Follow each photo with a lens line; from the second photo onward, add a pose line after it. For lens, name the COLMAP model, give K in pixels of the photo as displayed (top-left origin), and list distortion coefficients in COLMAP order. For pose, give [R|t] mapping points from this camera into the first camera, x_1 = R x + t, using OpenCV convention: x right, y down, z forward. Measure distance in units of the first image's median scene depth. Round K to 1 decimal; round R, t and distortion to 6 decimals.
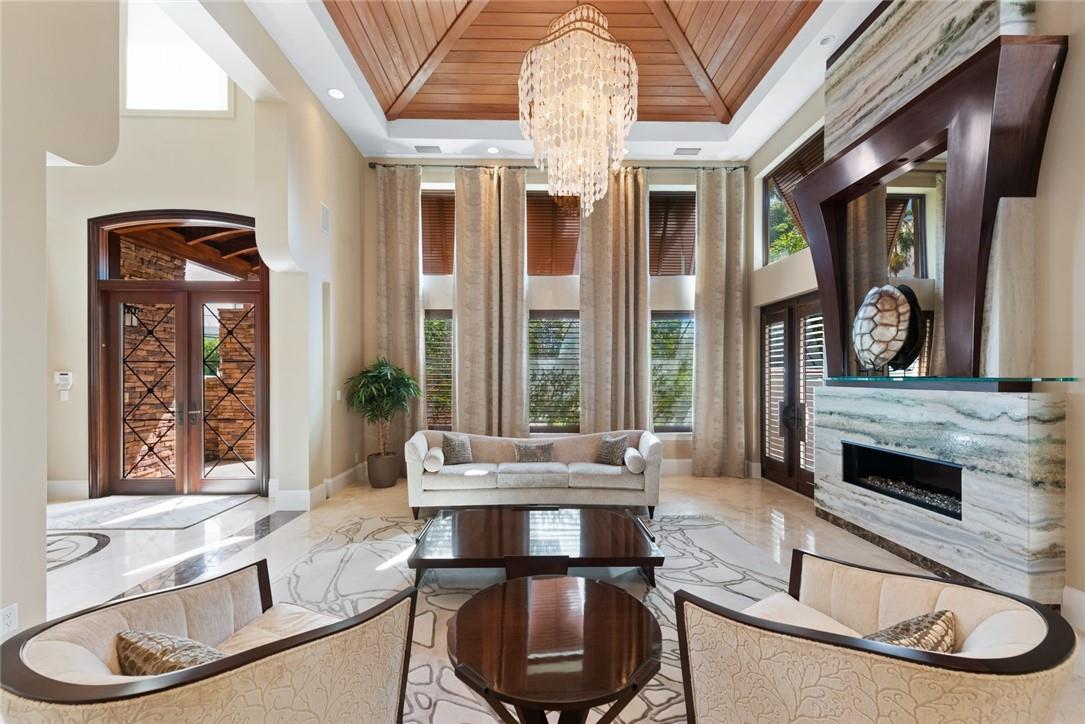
lens RADIAL K [[425.8, 0, 528.4], [0, 425.8, 375.9], [0, 0, 1]] dist [0.009857, -0.003616]
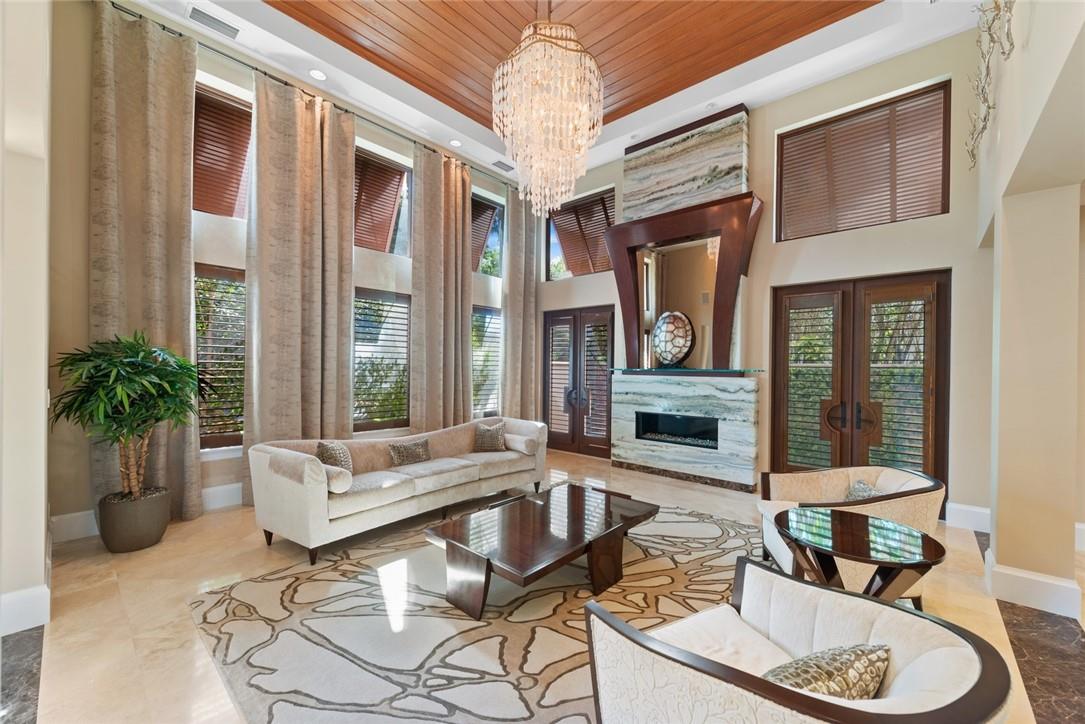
lens RADIAL K [[425.8, 0, 537.8], [0, 425.8, 367.6], [0, 0, 1]] dist [0.009857, -0.003616]
pose [[0.673337, 0.005098, 0.739318, -0.566392], [-0.010649, 0.999939, 0.002804, -0.000970], [-0.739259, -0.009761, 0.673350, 0.249145]]
